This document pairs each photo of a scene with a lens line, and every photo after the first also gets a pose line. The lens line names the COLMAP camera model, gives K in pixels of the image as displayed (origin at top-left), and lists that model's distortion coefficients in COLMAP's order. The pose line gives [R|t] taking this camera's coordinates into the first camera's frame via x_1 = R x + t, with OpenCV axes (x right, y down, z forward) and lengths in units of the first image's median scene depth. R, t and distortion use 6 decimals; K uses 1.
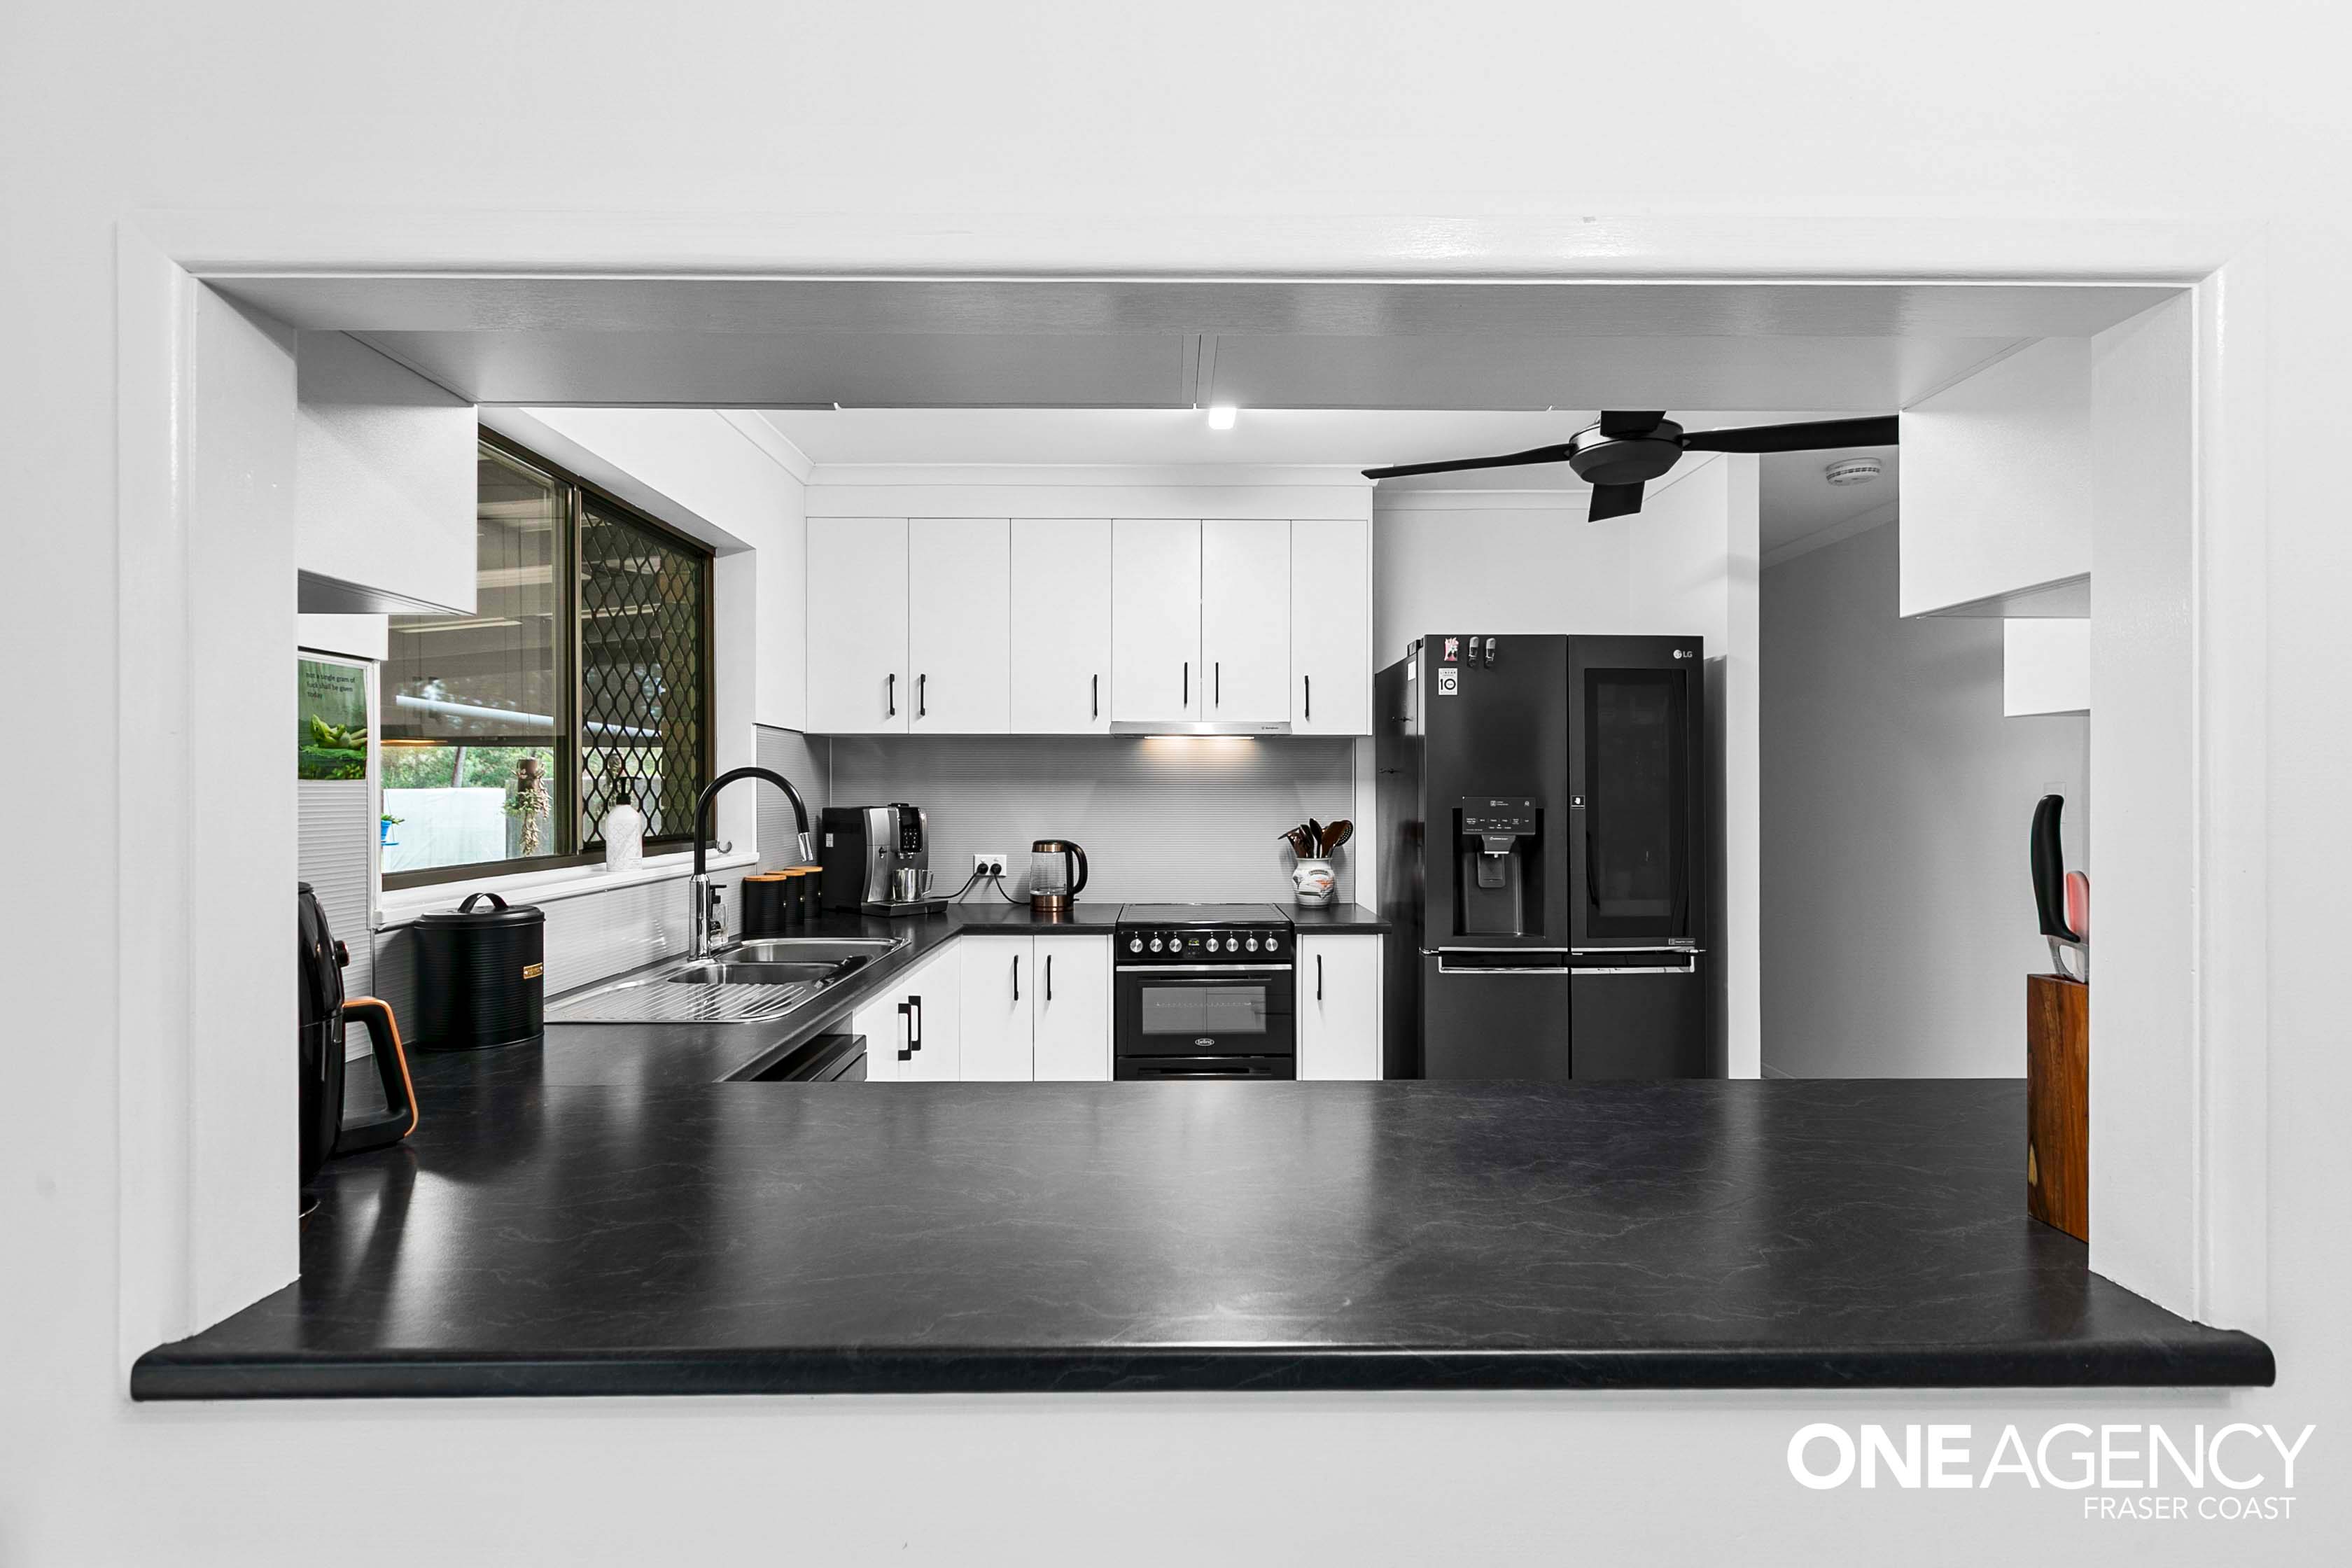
lens RADIAL K [[1073.3, 0, 1187.8], [0, 1073.3, 784.6], [0, 0, 1]] dist [0.014071, -0.000275]
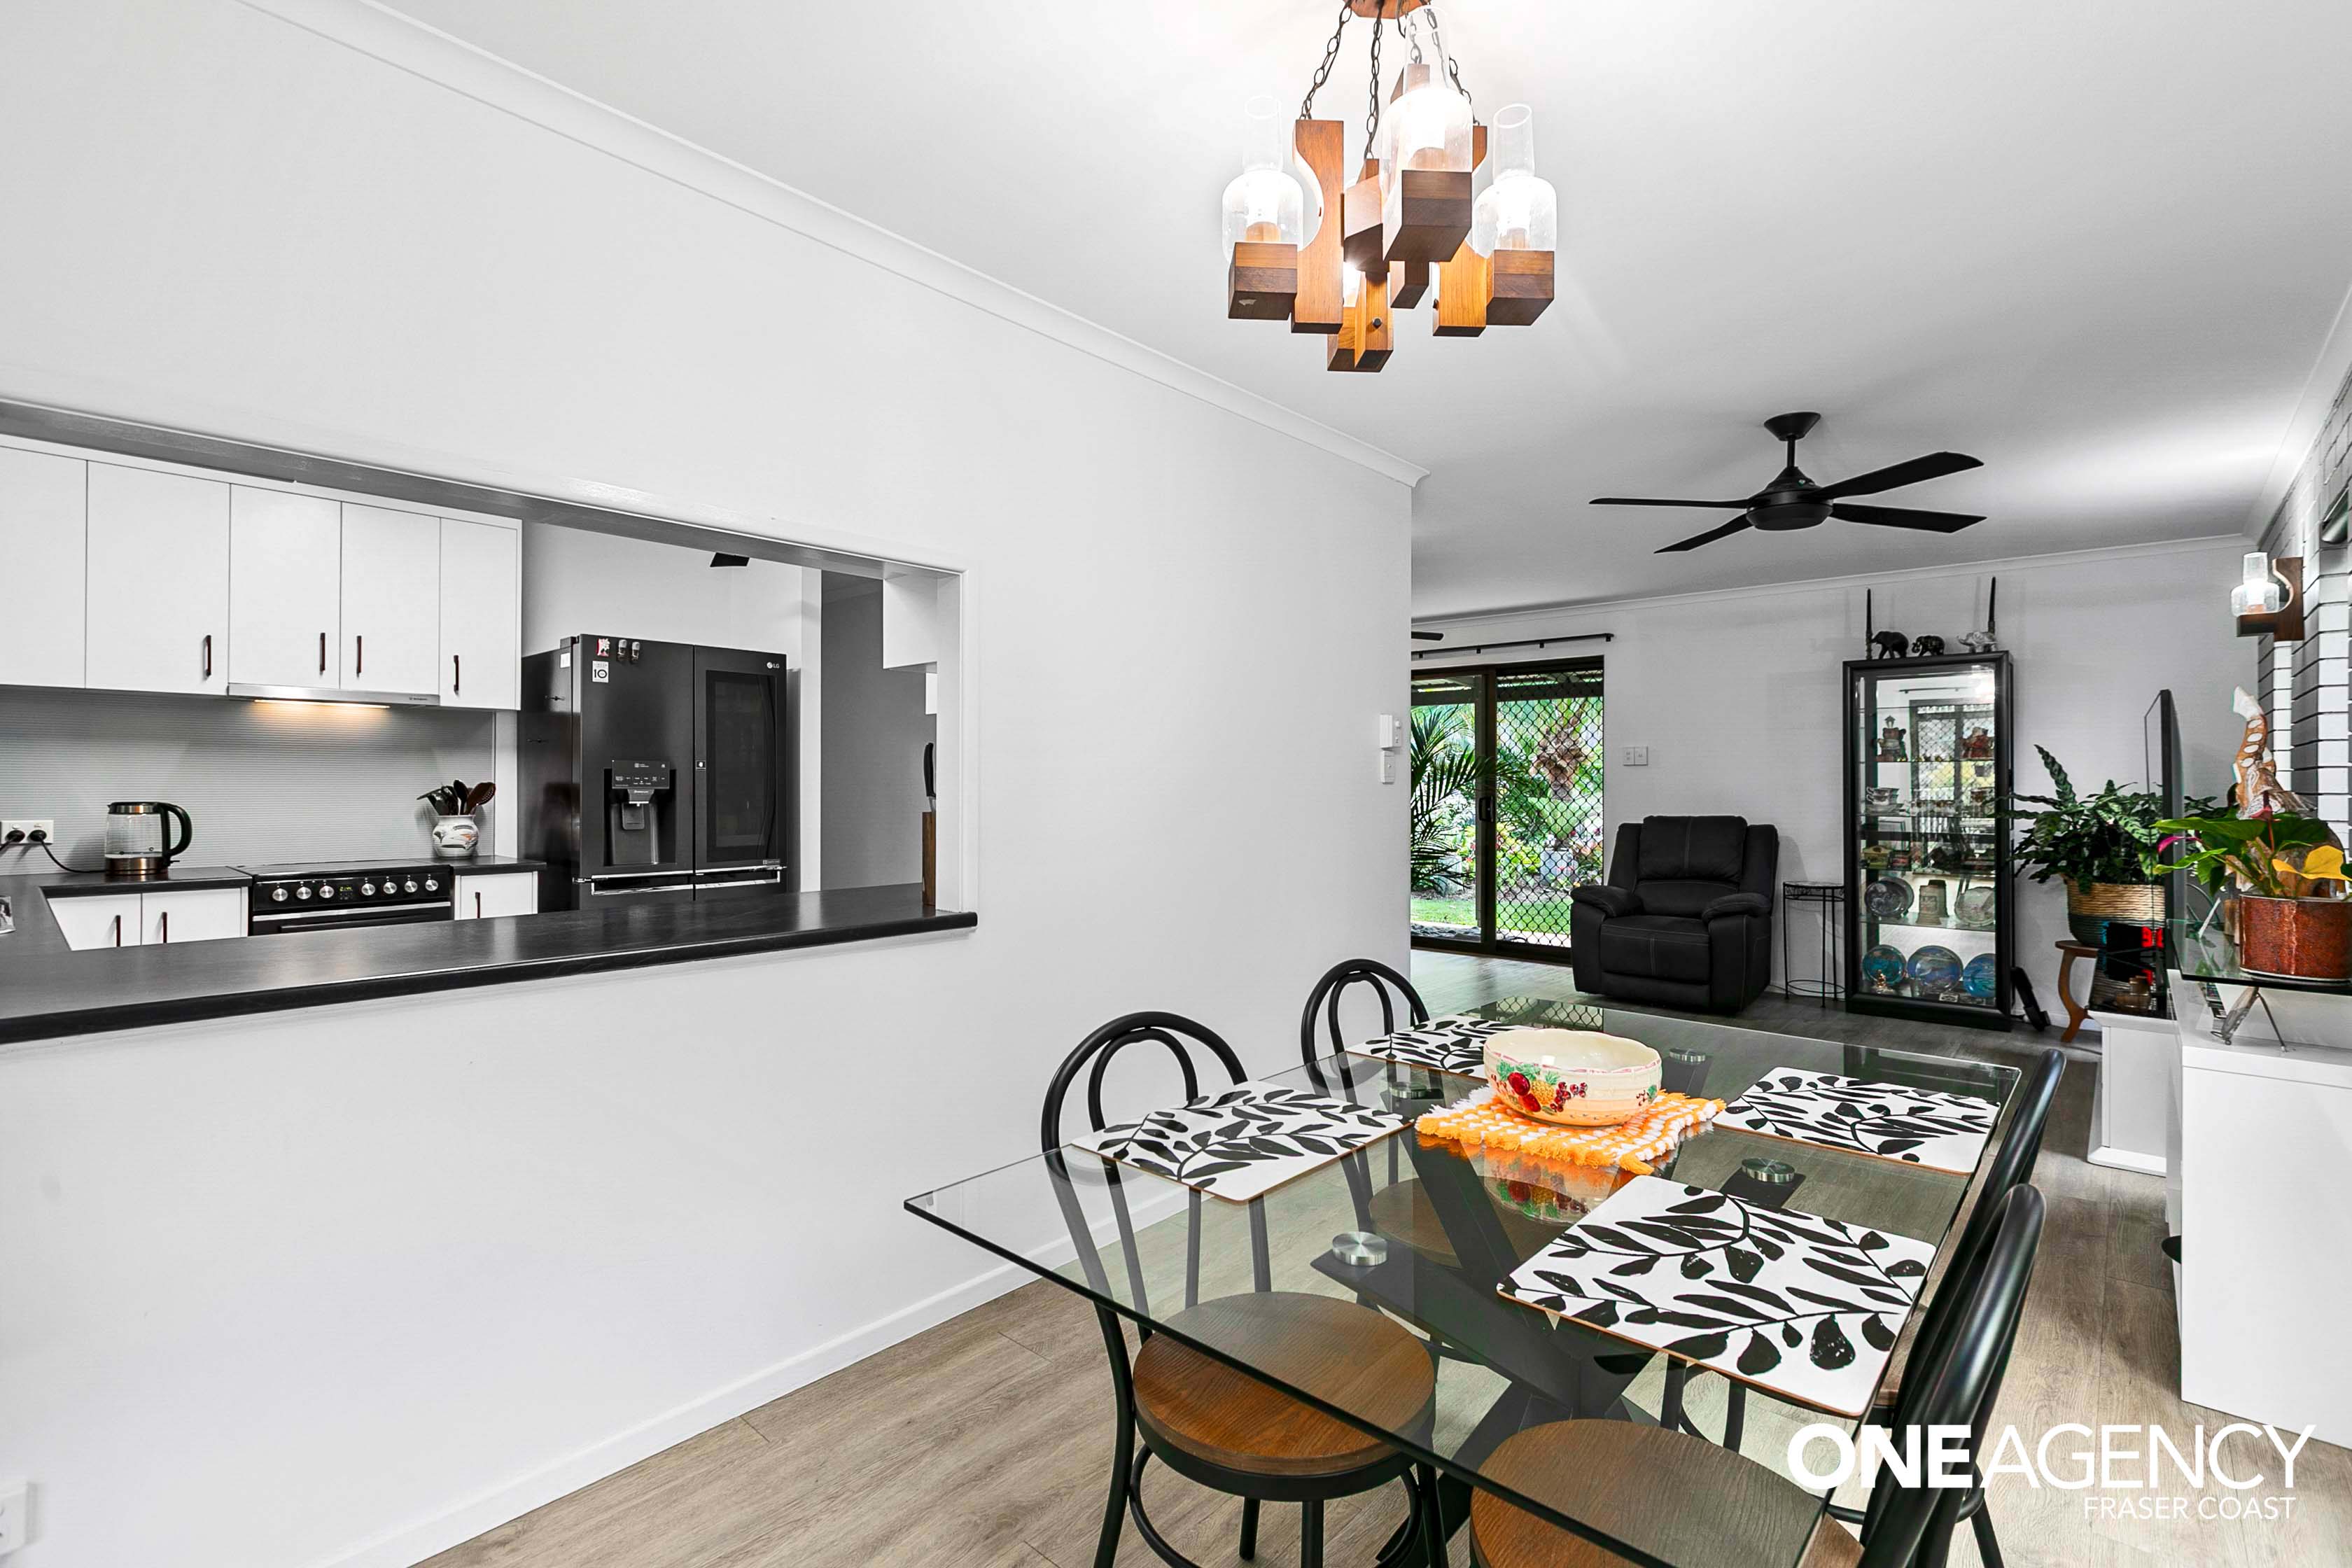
lens RADIAL K [[1073.3, 0, 1176.7], [0, 1073.3, 772.2], [0, 0, 1]] dist [0.014071, -0.000275]
pose [[0.685272, 0.008982, 0.728232, -0.217427], [-0.006567, 0.999959, -0.006154, 0.027755], [-0.728258, -0.000565, 0.685303, -0.382860]]
